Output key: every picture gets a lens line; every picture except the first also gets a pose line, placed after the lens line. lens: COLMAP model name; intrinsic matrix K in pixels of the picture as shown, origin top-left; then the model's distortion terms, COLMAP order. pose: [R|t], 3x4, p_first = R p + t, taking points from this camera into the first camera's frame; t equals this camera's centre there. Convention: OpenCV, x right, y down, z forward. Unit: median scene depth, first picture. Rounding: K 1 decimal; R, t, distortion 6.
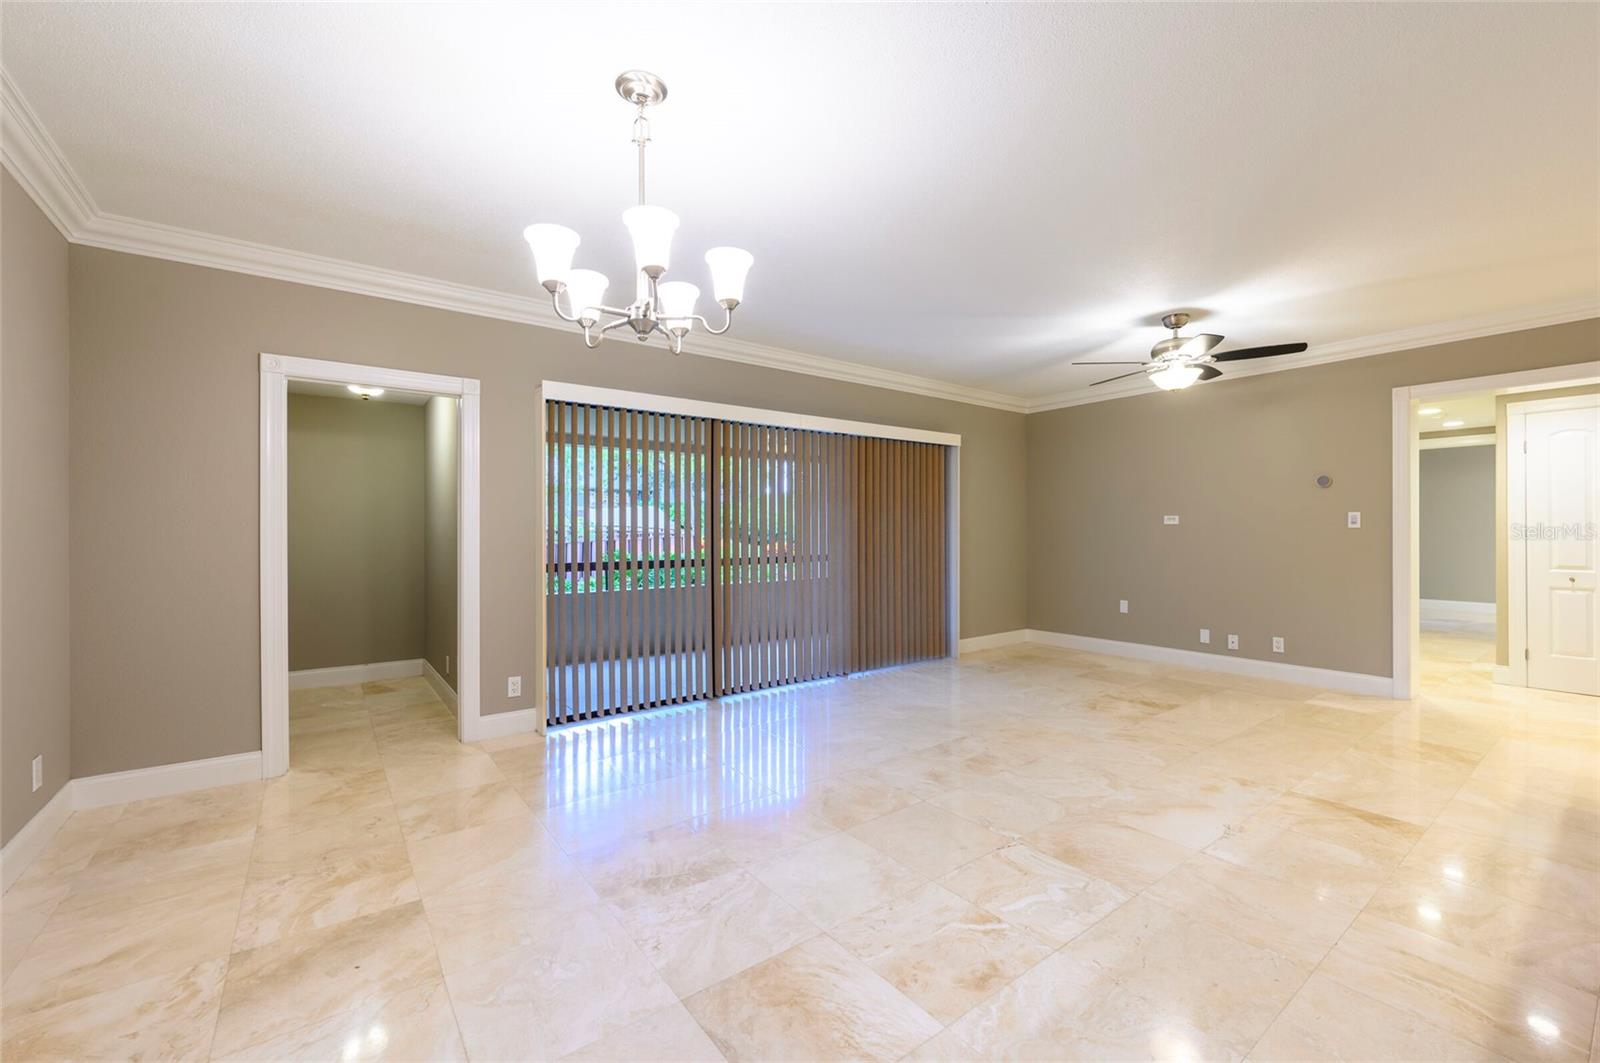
lens RADIAL K [[653.2, 0, 808.6], [0, 653.2, 532.4], [0, 0, 1]] dist [0.001106, -0.000011]
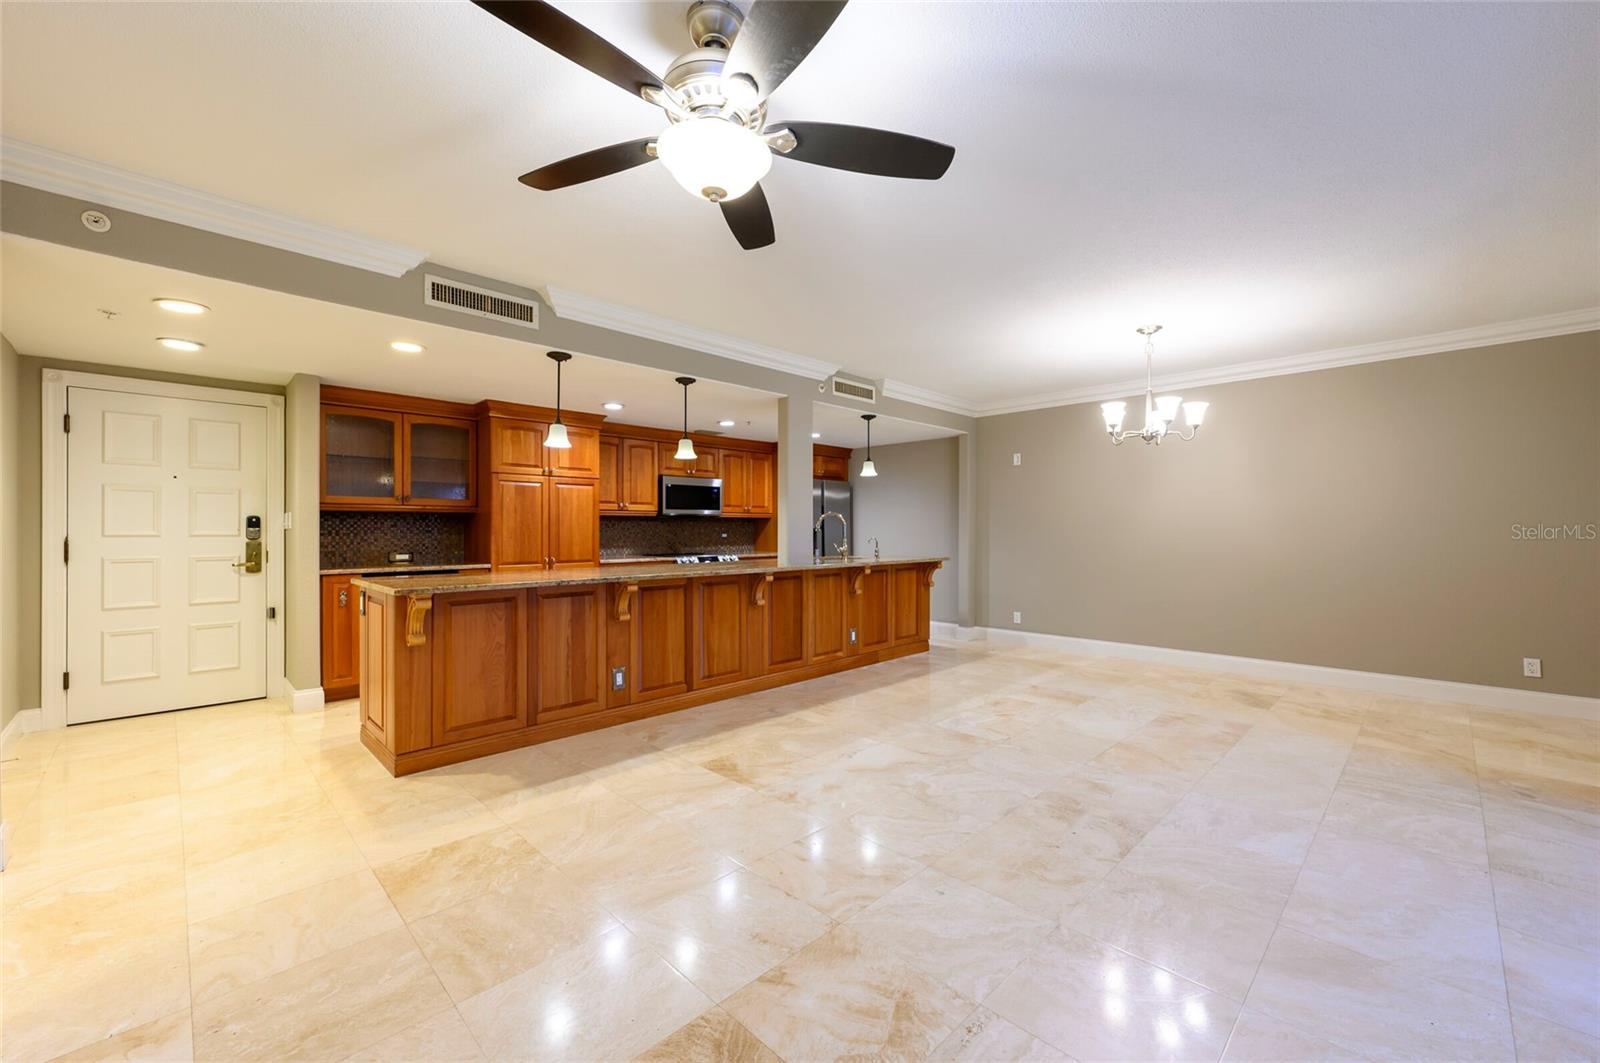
lens RADIAL K [[633.4, 0, 802.2], [0, 633.4, 531.4], [0, 0, 1]] dist [0.004774, 0.000271]
pose [[-0.991798, 0.005443, -0.127697, 0.740661], [0.005192, 0.999984, 0.002297, -0.006832], [0.127708, 0.001615, -0.991811, 1.861220]]
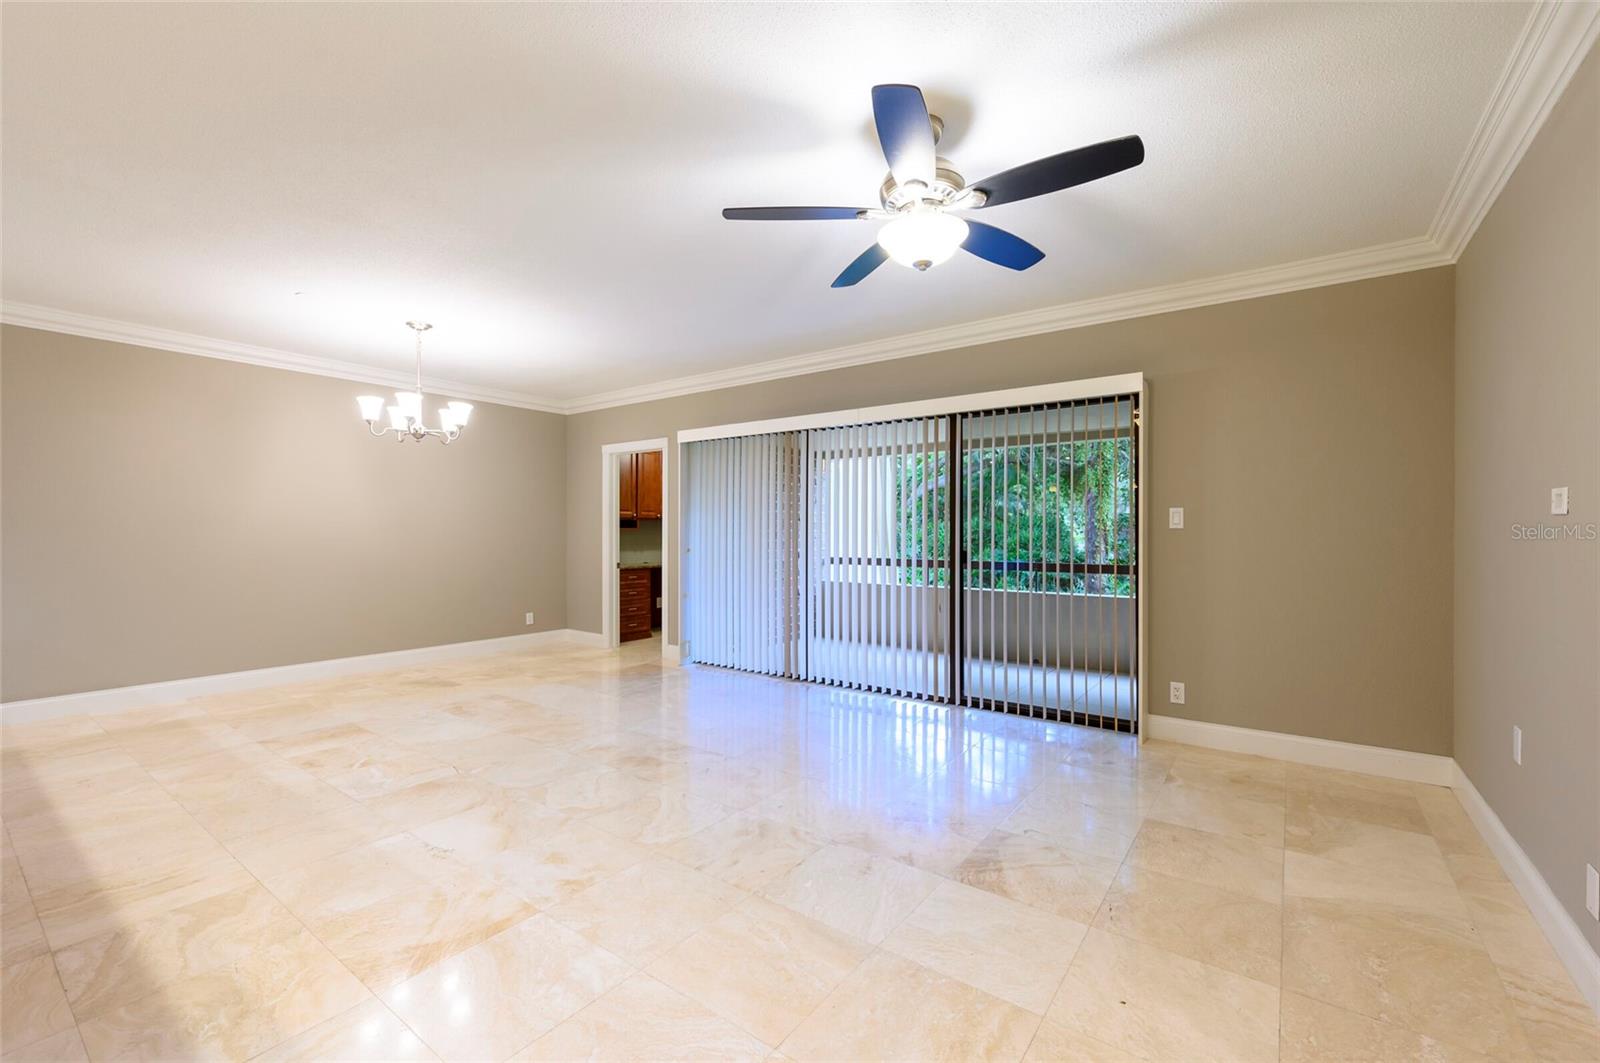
lens RADIAL K [[669.4, 0, 800.0], [0, 669.4, 531.5], [0, 0, 1]] dist [-0.000090, 0.000735]
pose [[0.276549, 0.002709, -0.960996, 1.393496], [-0.003468, 0.999992, 0.001821, -0.004314], [0.960994, 0.002829, 0.276556, 1.002252]]
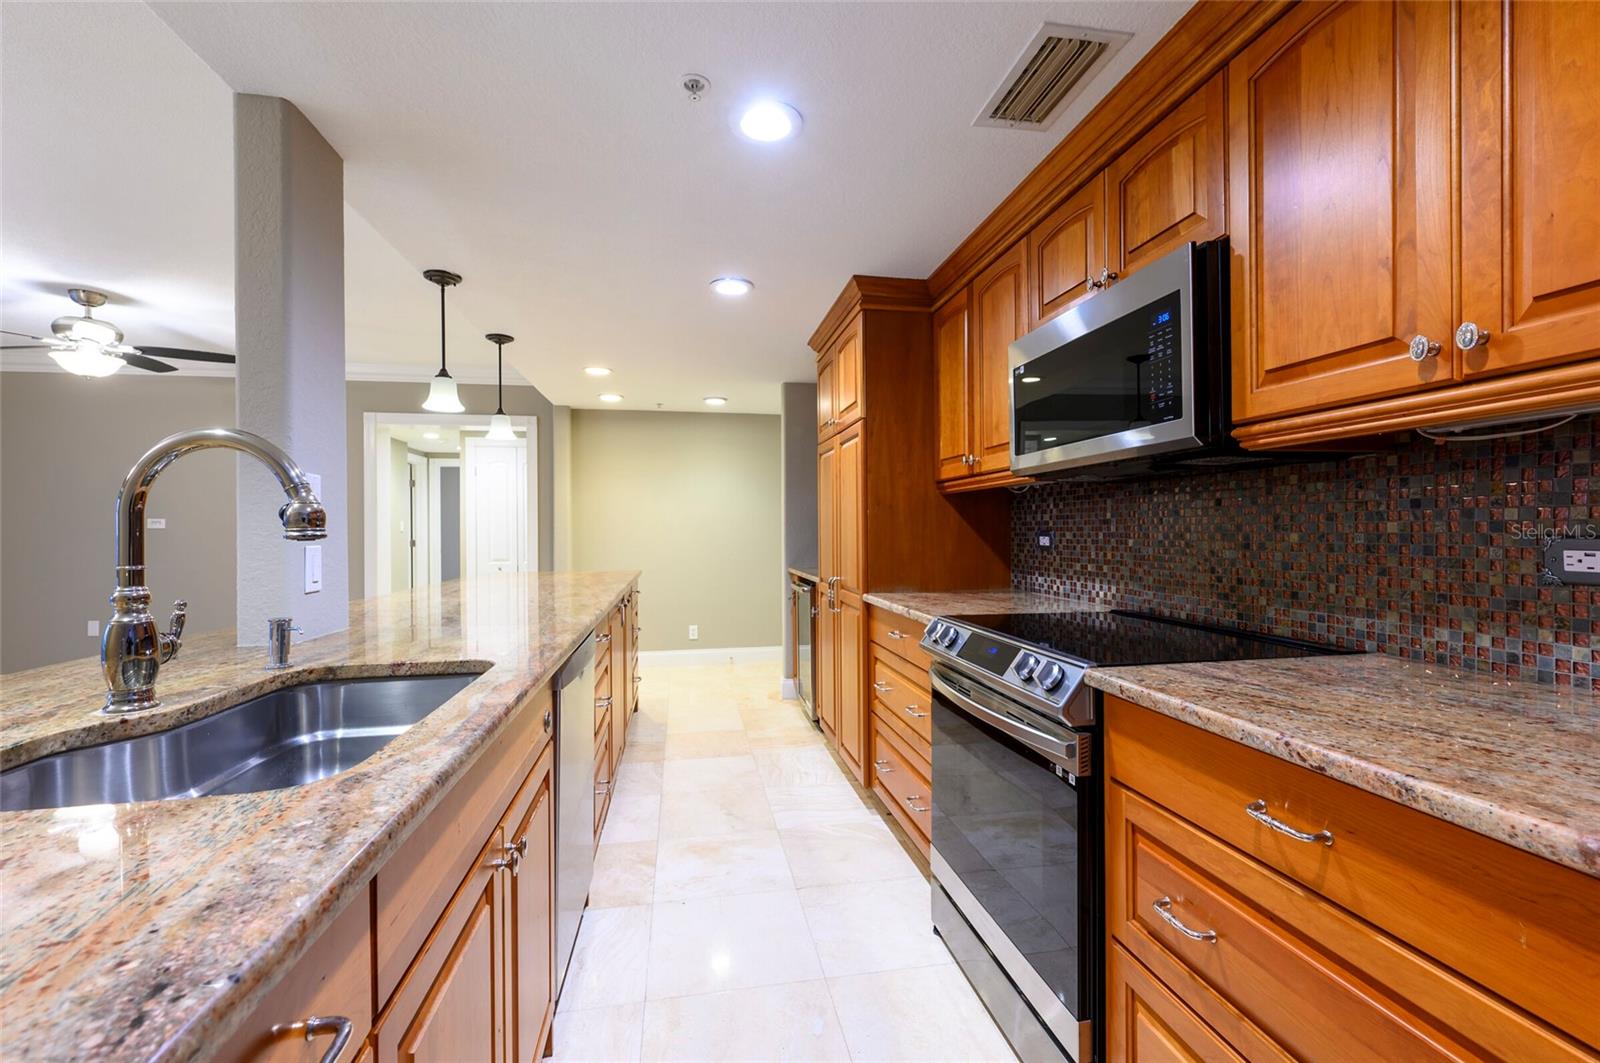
lens RADIAL K [[675.7, 0, 811.4], [0, 675.7, 530.7], [0, 0, 1]] dist [0.000753, 0.000246]
pose [[0.440356, -0.004399, 0.897812, 0.228900], [0.007646, 0.999970, 0.001150, -0.006573], [-0.897791, 0.006359, 0.440377, -0.352313]]
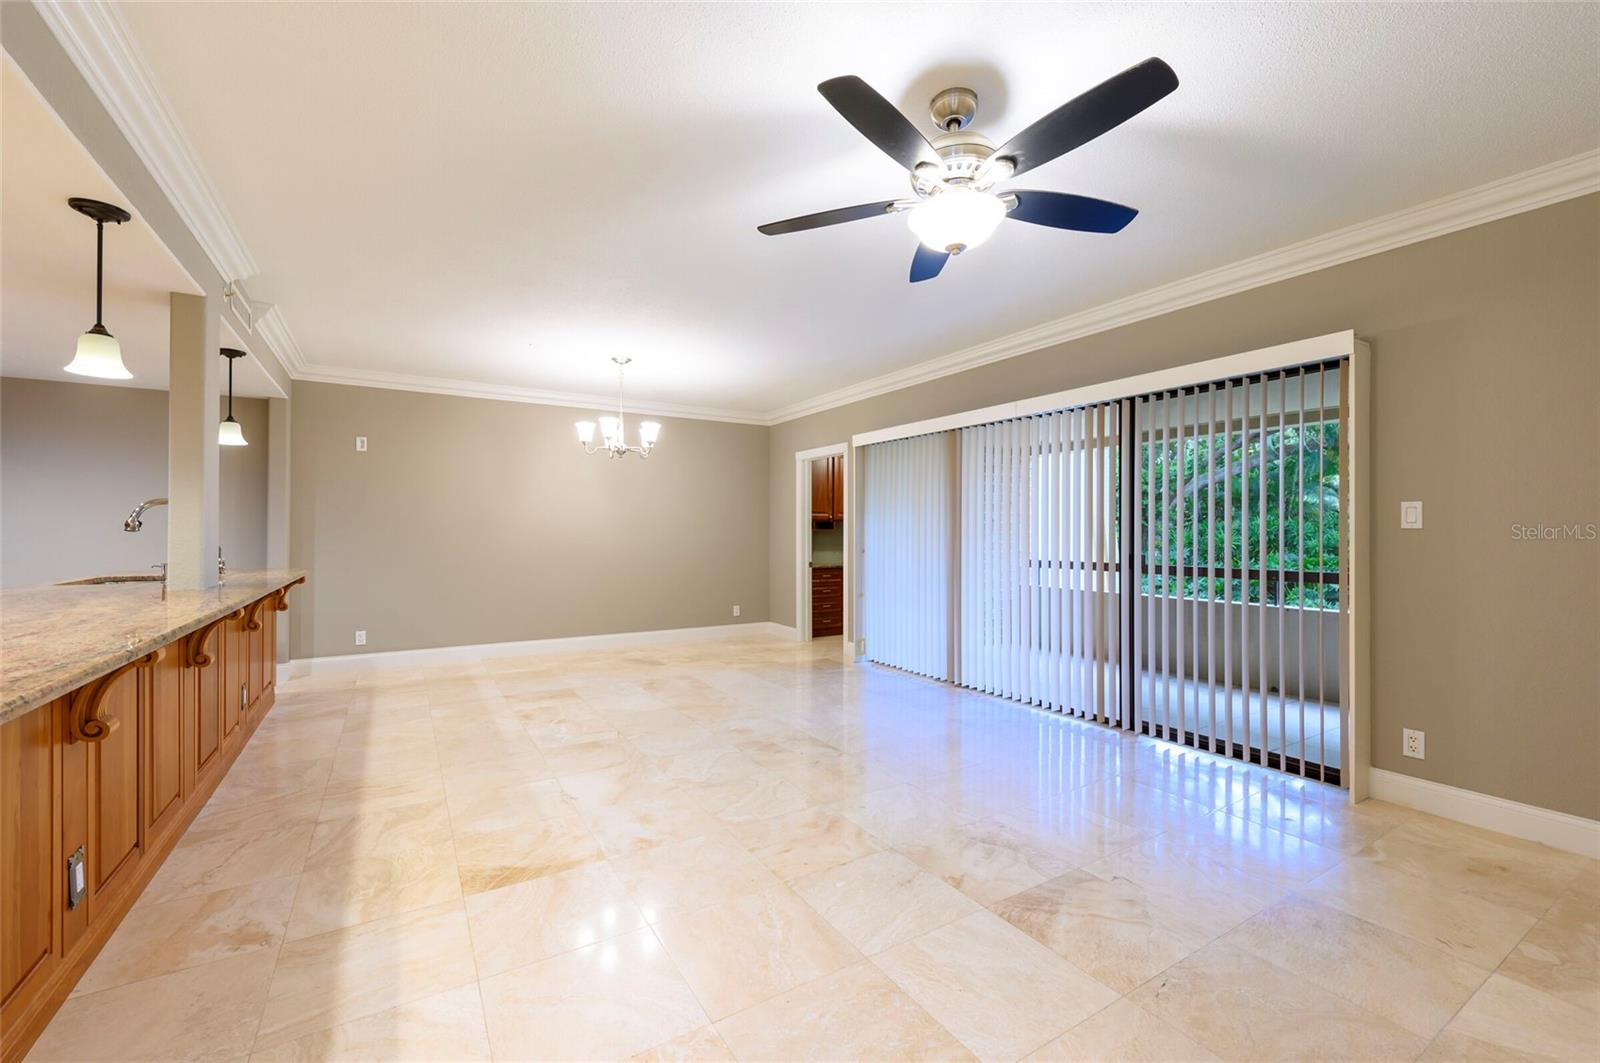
lens RADIAL K [[662.3, 0, 798.5], [0, 662.3, 531.6], [0, 0, 1]] dist [0.000567, 0.000454]
pose [[-0.108416, 0.001274, -0.994105, 1.419620], [-0.002060, 0.999997, 0.001506, -0.005219], [0.994104, 0.002212, -0.108413, 1.238969]]
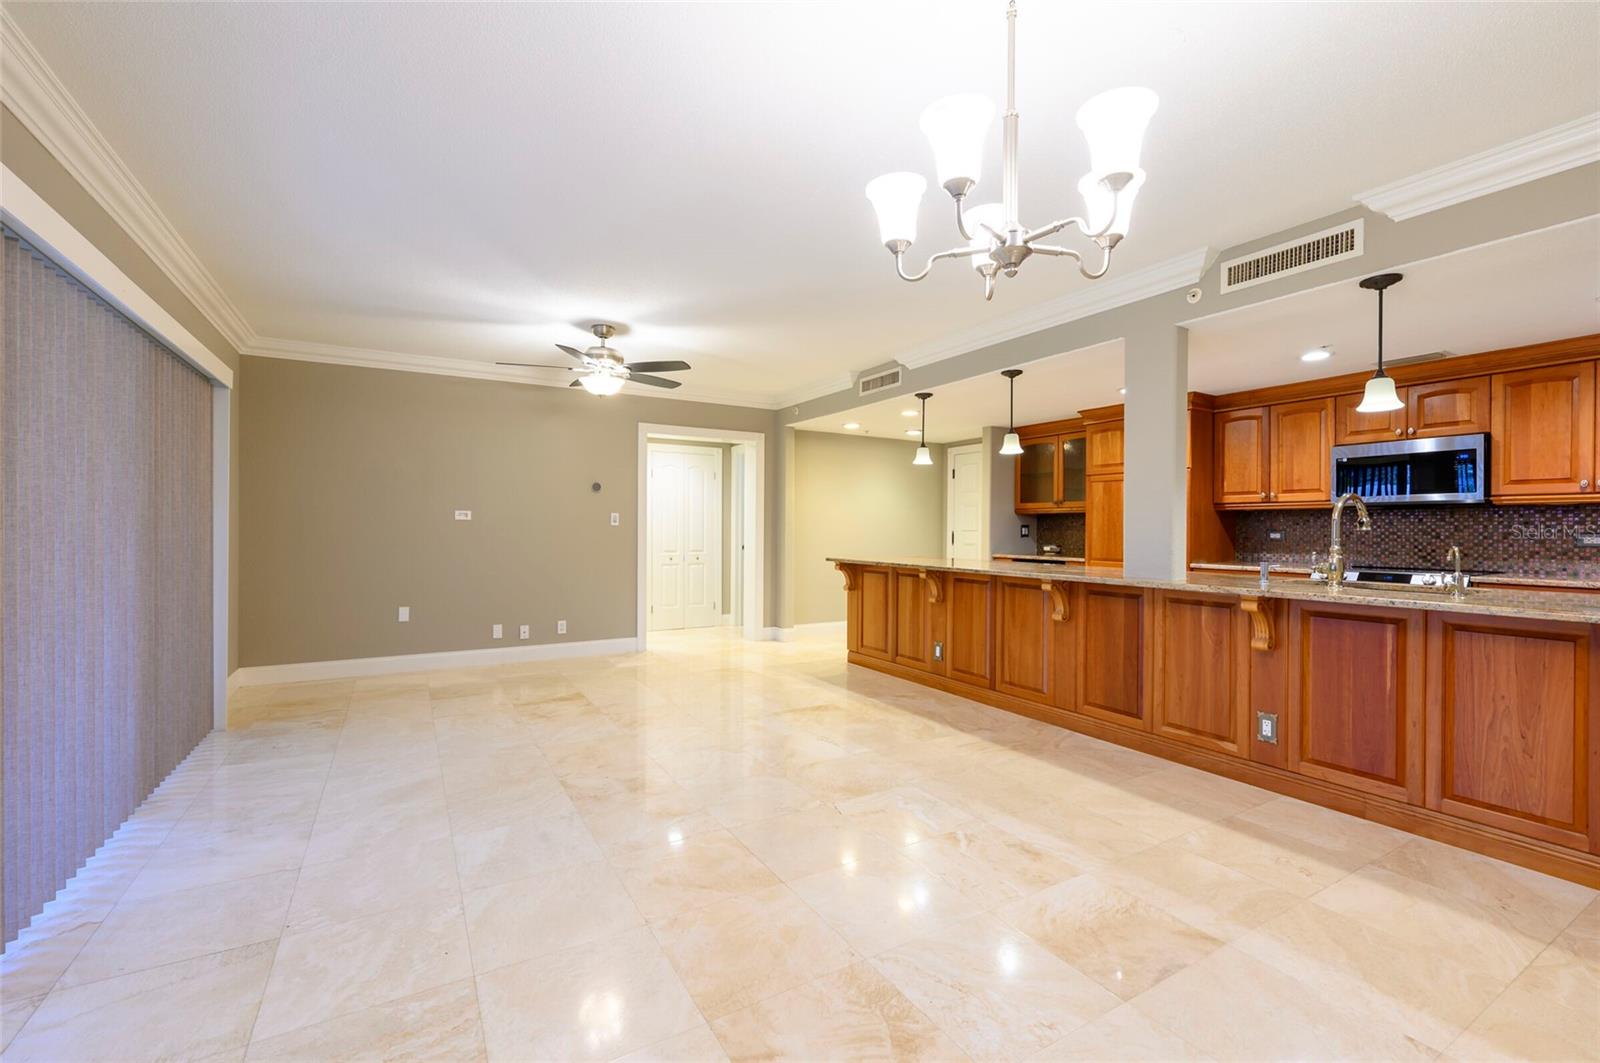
lens RADIAL K [[675.7, 0, 811.4], [0, 675.7, 530.7], [0, 0, 1]] dist [0.000753, 0.000246]
pose [[0.107504, 0.000205, 0.994205, -0.663219], [-0.004802, 0.999988, 0.000313, 0.001064], [-0.994193, -0.004808, 0.107504, 0.713683]]
